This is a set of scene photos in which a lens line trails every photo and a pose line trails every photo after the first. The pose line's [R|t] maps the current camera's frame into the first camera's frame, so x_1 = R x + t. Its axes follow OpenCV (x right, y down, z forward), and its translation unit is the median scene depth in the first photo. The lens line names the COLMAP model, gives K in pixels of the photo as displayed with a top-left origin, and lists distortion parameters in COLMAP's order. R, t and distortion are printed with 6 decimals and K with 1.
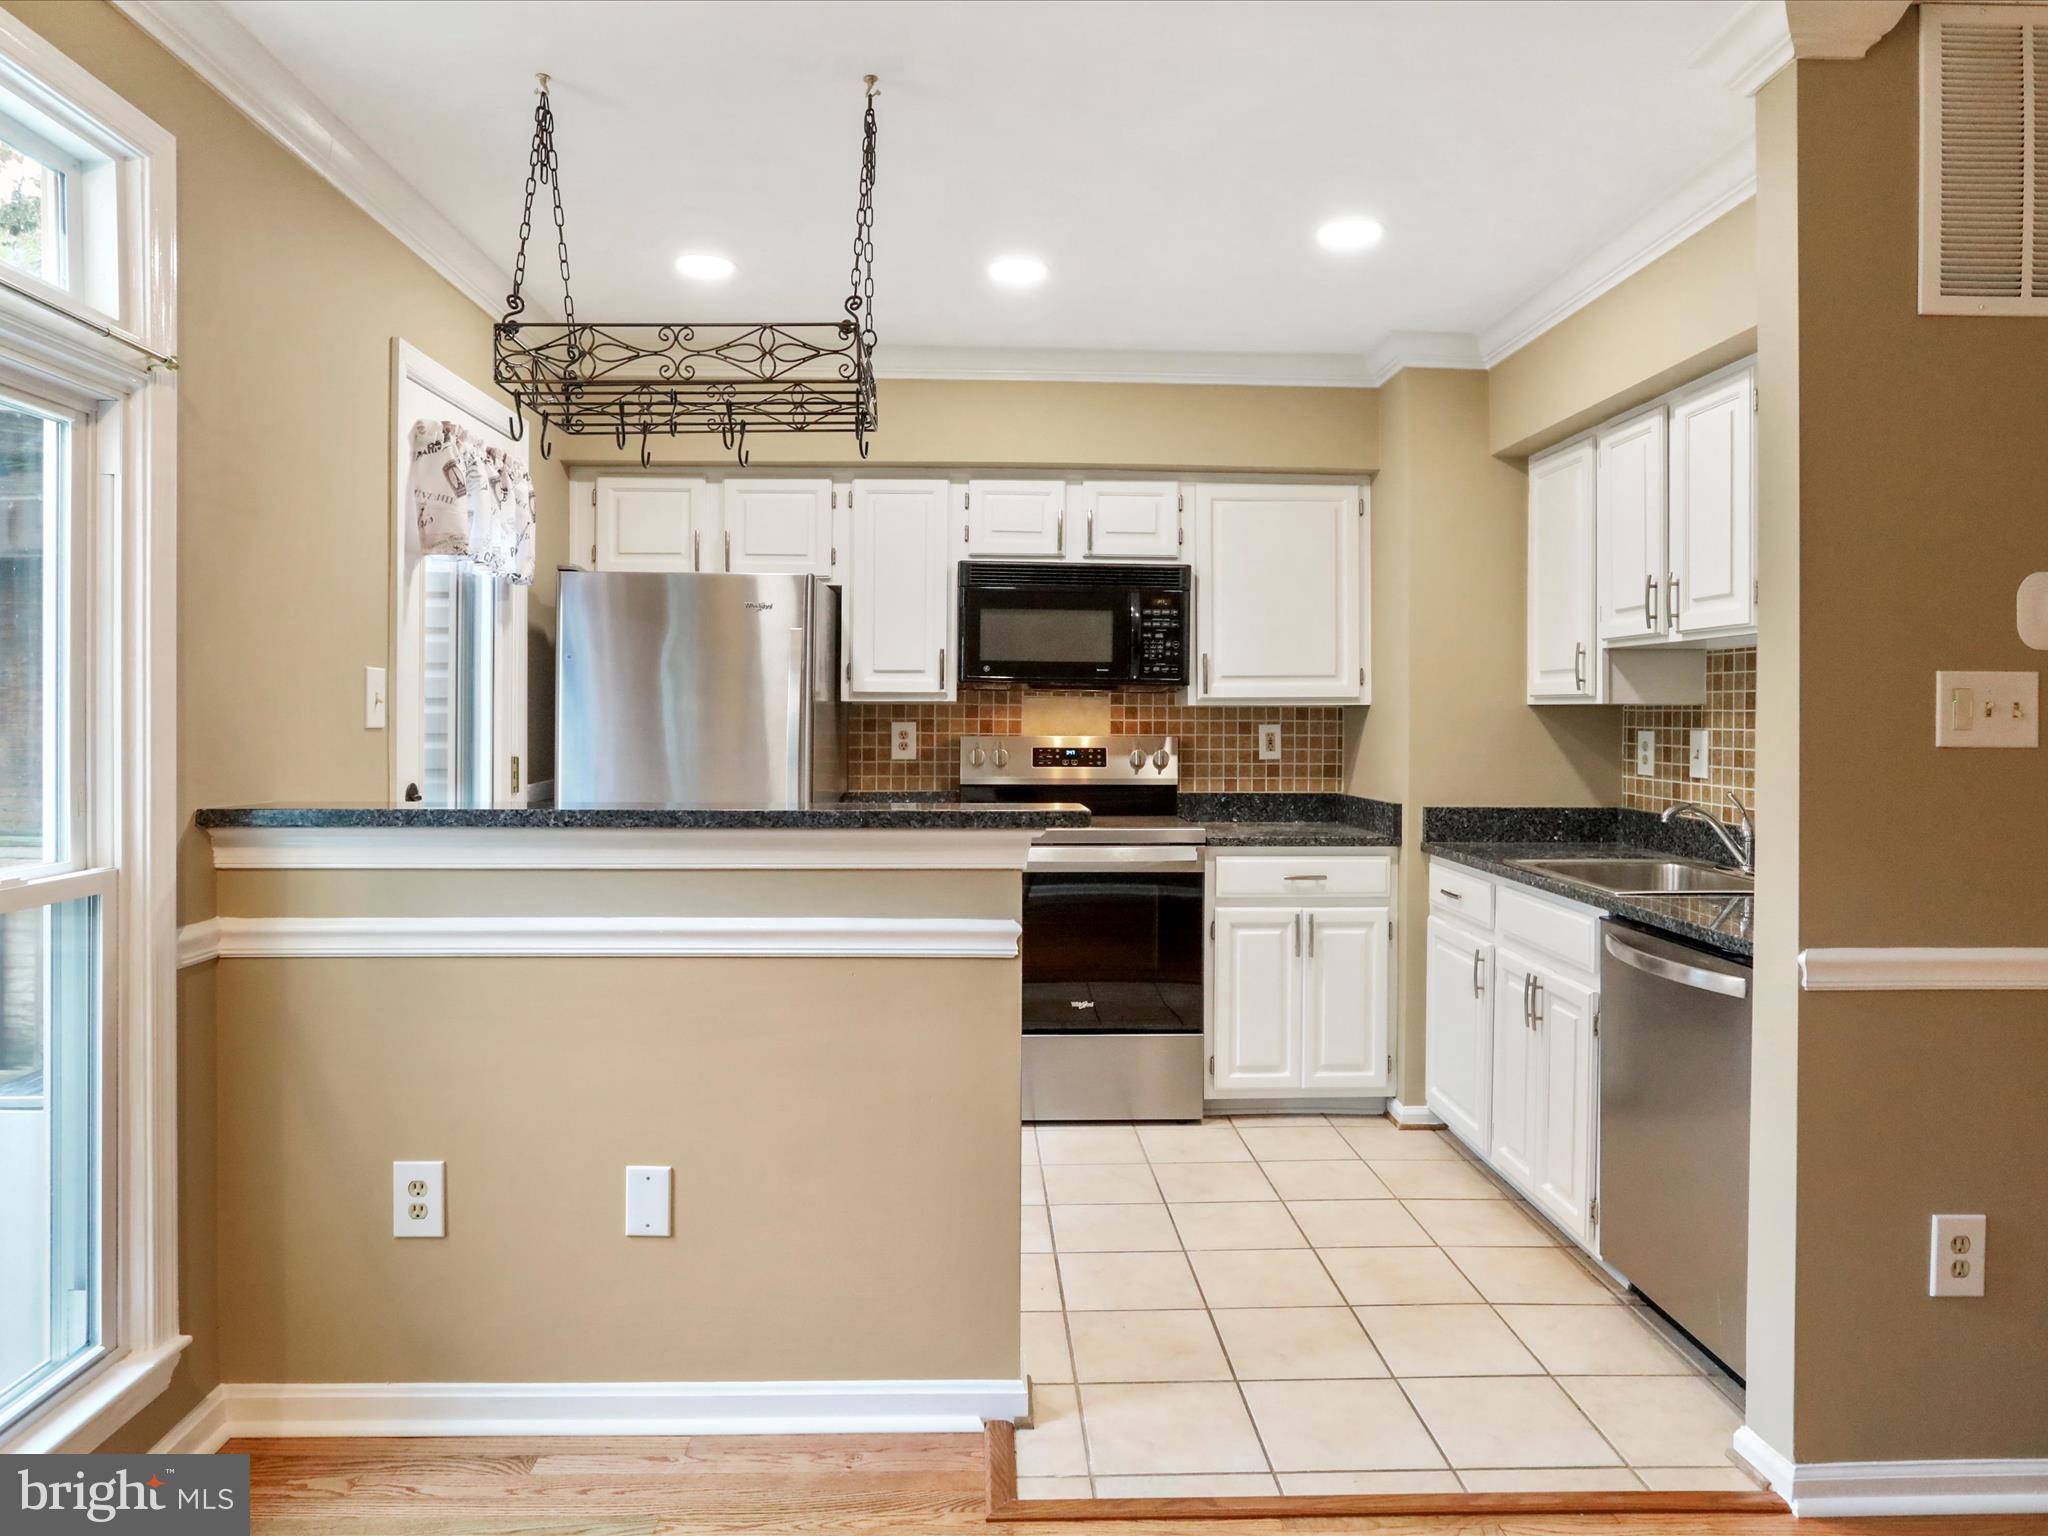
lens RADIAL K [[1321.8, 0, 1006.9], [0, 1321.8, 721.2], [0, 0, 1]] dist [-0.023722, 0.003749]
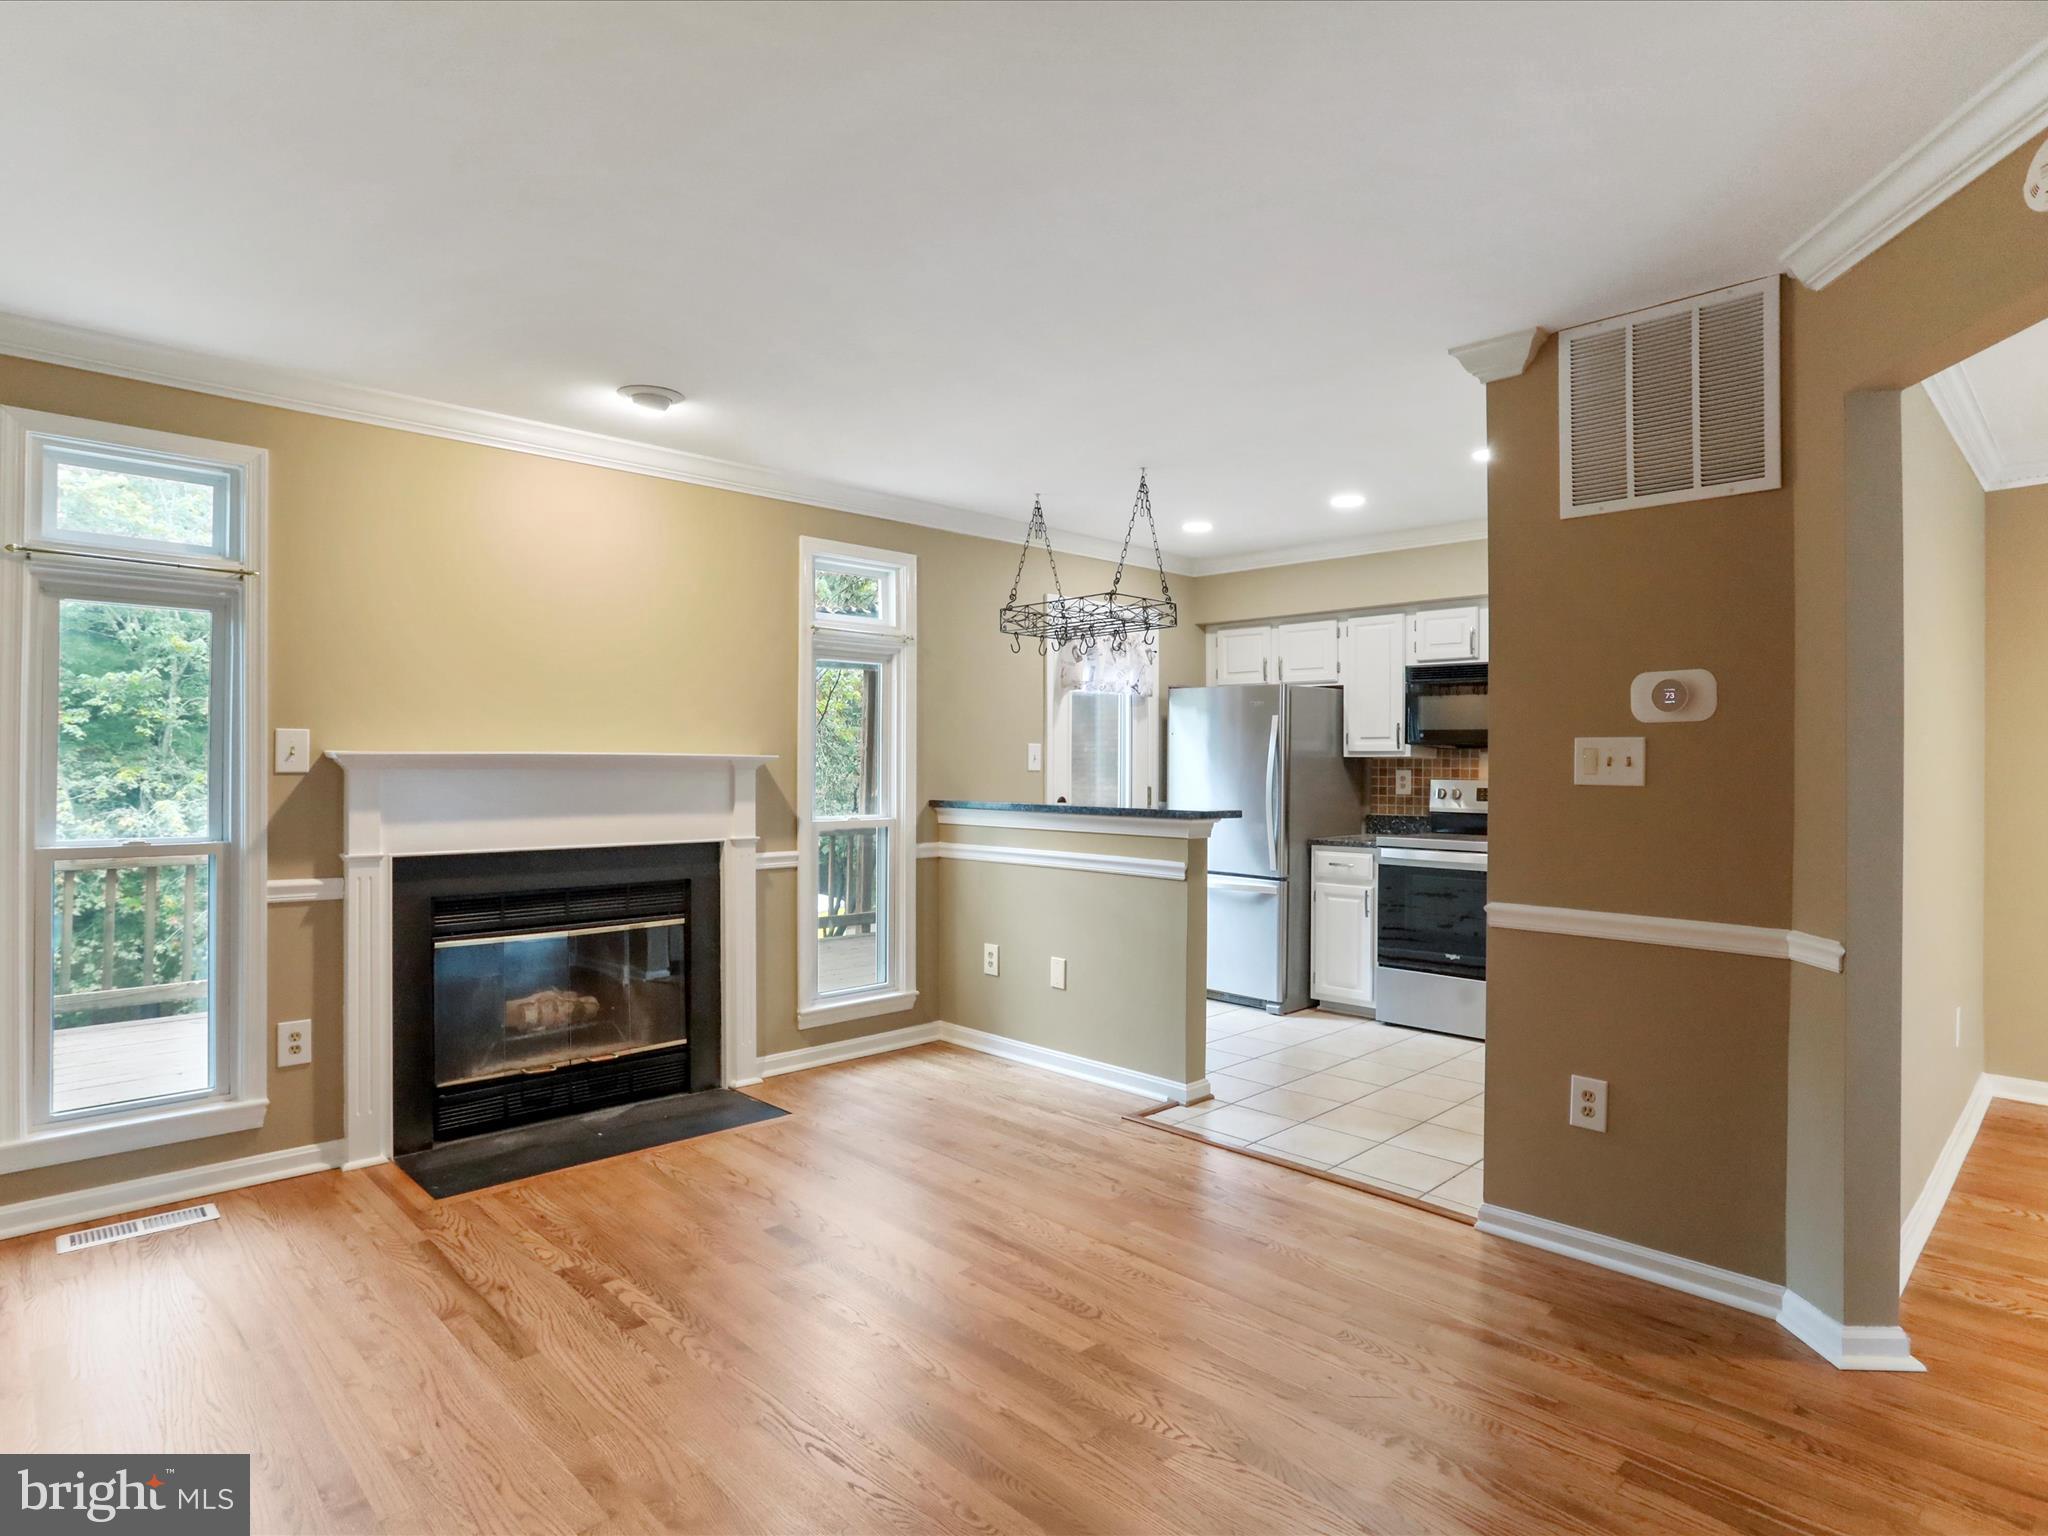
lens RADIAL K [[1114.7, 0, 1004.2], [0, 1114.7, 761.9], [0, 0, 1]] dist [-0.072586, 0.033412]
pose [[0.666836, -0.001484, -0.745203, 0.609995], [-0.004785, 0.999969, -0.006274, 0.001662], [0.745189, 0.007749, 0.666809, -0.209276]]
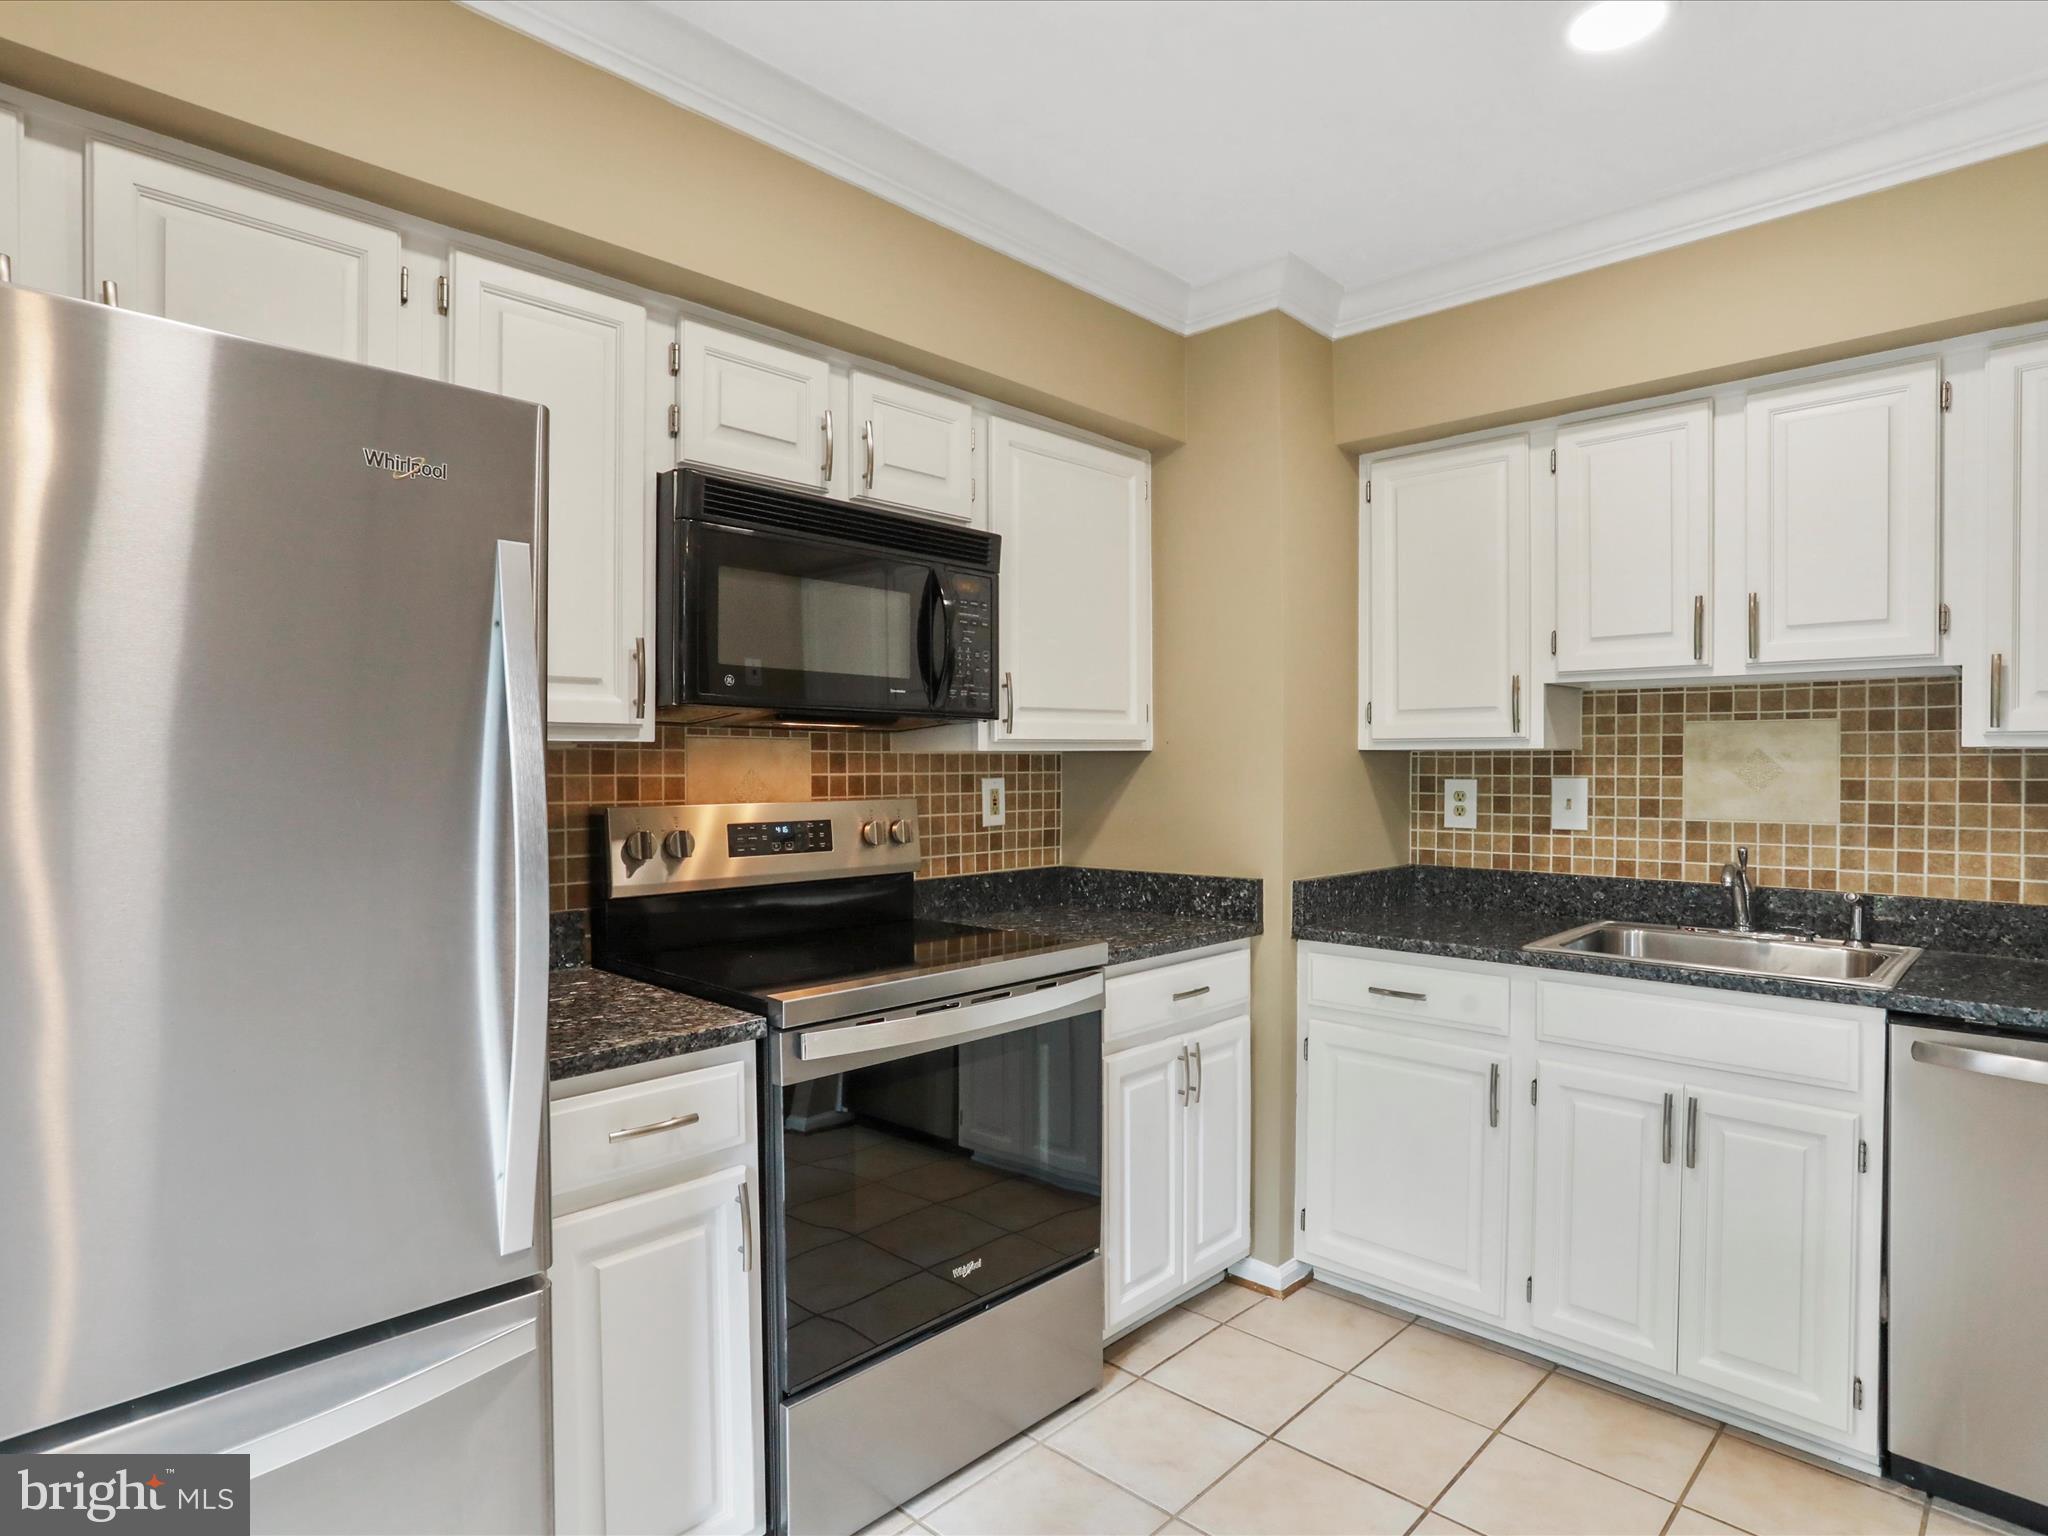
lens RADIAL K [[1152.6, 0, 1019.4], [0, 1152.6, 777.0], [0, 0, 1]] dist [-0.048495, 0.000406]
pose [[0.707189, -0.014421, 0.706877, -0.257389], [0.010118, 0.999896, 0.010277, -0.004721], [-0.706952, -0.000116, 0.707262, 0.589241]]
